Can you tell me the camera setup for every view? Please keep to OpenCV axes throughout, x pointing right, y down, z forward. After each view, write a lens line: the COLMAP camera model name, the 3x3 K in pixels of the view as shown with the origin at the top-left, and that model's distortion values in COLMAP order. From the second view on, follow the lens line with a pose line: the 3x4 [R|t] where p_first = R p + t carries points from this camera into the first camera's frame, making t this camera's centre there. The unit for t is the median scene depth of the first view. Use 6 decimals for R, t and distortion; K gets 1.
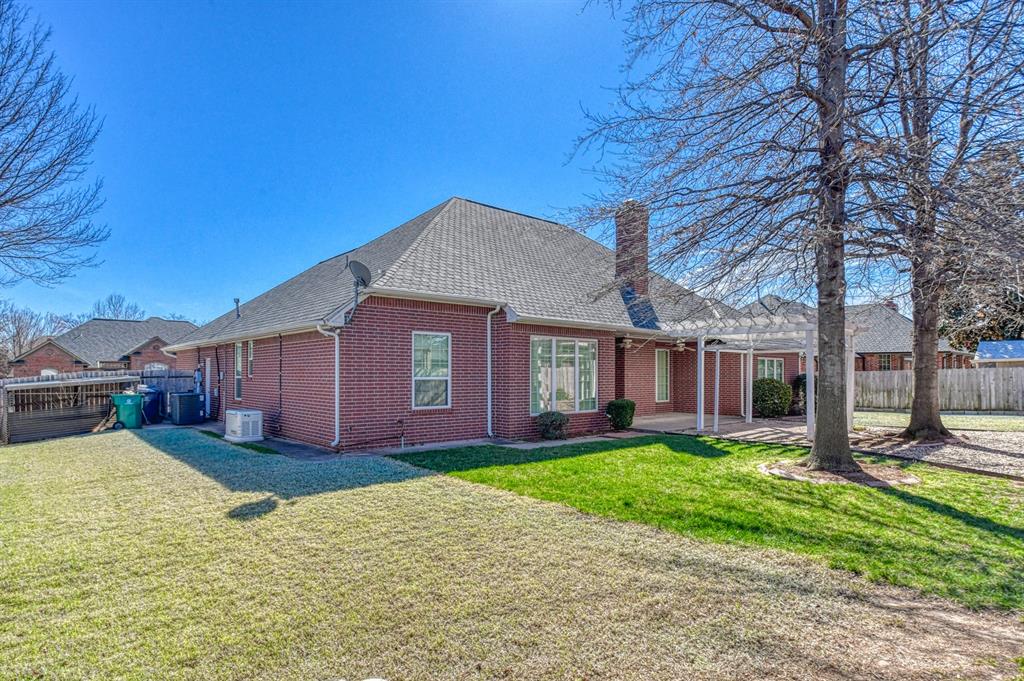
lens RADIAL K [[555.4, 0, 511.4], [0, 555.4, 354.1], [0, 0, 1]] dist [0.004976, -0.000475]
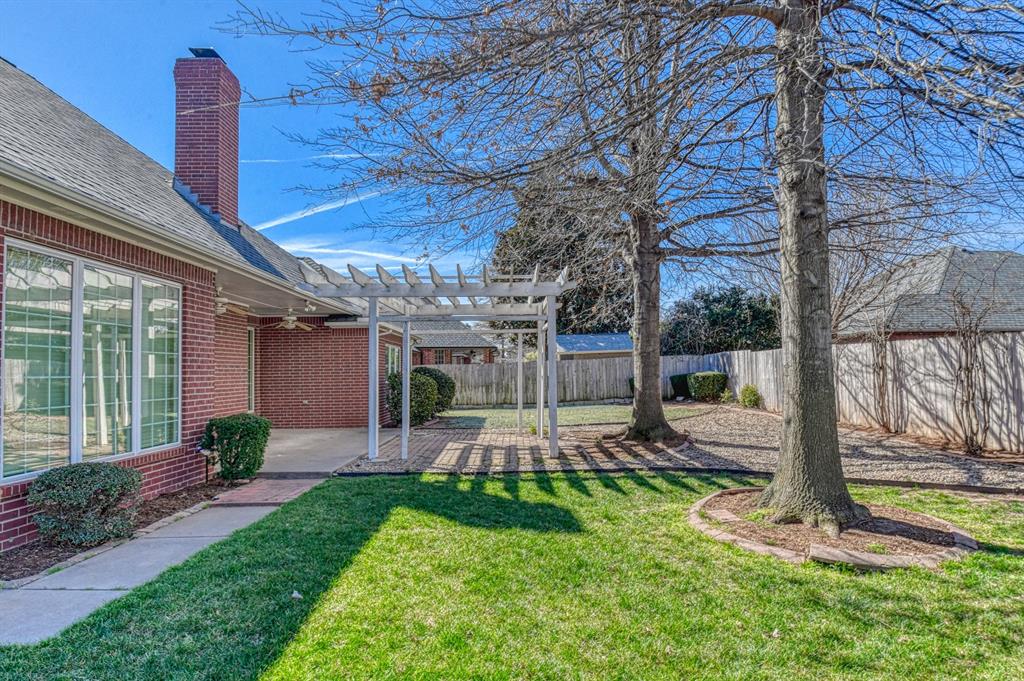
lens RADIAL K [[578.9, 0, 524.5], [0, 578.9, 342.7], [0, 0, 1]] dist [0.001506, 0.000022]
pose [[0.632113, 0.030073, 0.774292, -0.024287], [-0.012923, 0.999517, -0.028271, 0.024872], [-0.774768, 0.007864, 0.632196, 0.400530]]
